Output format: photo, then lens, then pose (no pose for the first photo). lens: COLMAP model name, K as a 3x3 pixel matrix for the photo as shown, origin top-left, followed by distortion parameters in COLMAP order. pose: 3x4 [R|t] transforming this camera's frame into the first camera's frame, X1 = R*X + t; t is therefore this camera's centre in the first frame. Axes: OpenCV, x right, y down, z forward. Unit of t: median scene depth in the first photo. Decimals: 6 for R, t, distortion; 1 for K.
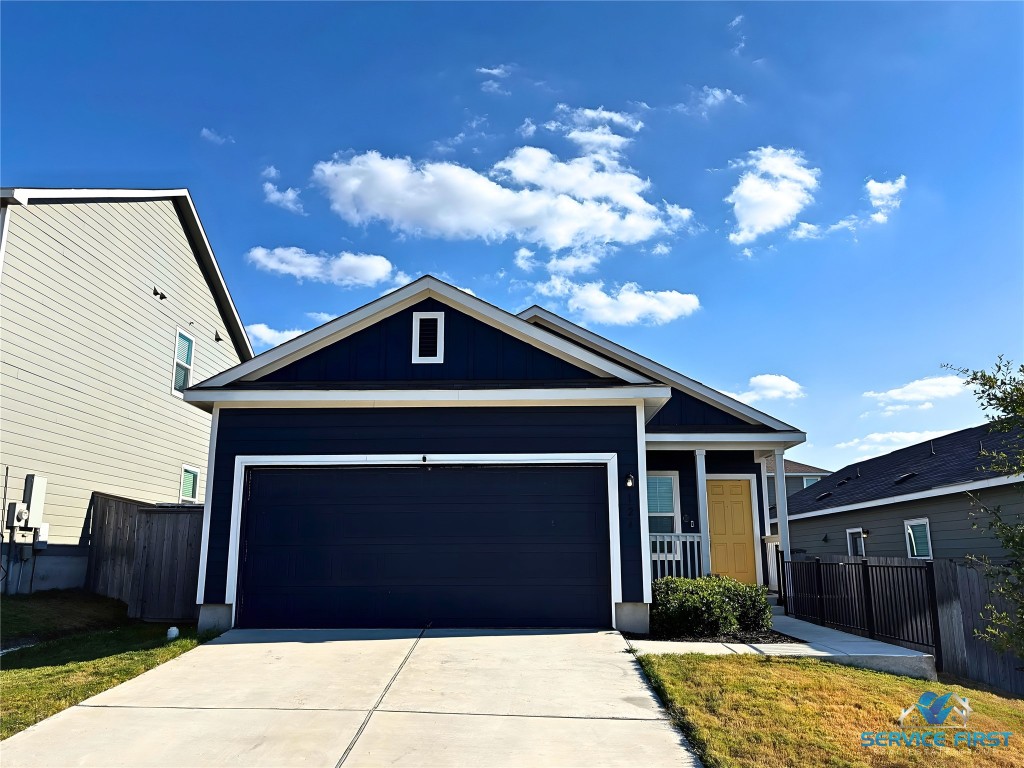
lens RADIAL K [[720.0, 0, 512.0], [0, 720.0, 384.0], [0, 0, 1]] dist [0.000732, 0.001736]
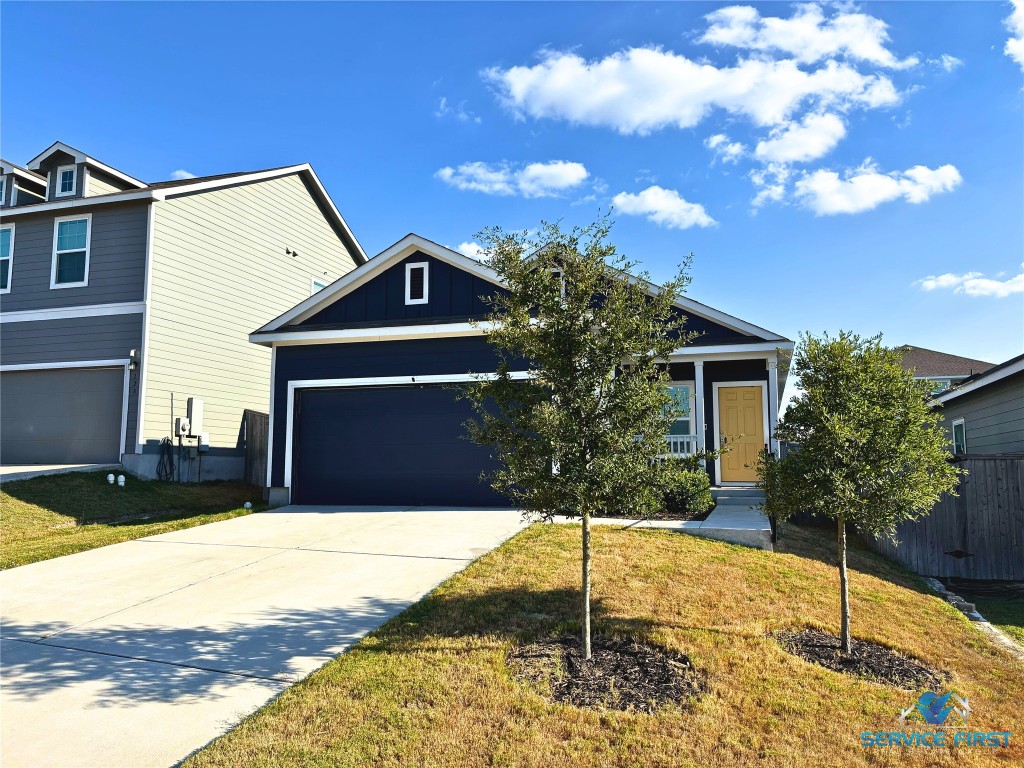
lens RADIAL K [[720.0, 0, 512.0], [0, 720.0, 384.0], [0, 0, 1]] dist [0.000732, 0.001736]
pose [[0.964852, -0.027940, -0.261303, 0.365116], [0.060775, 0.991100, 0.118436, -0.028961], [0.255668, -0.130153, 0.957963, -0.184965]]
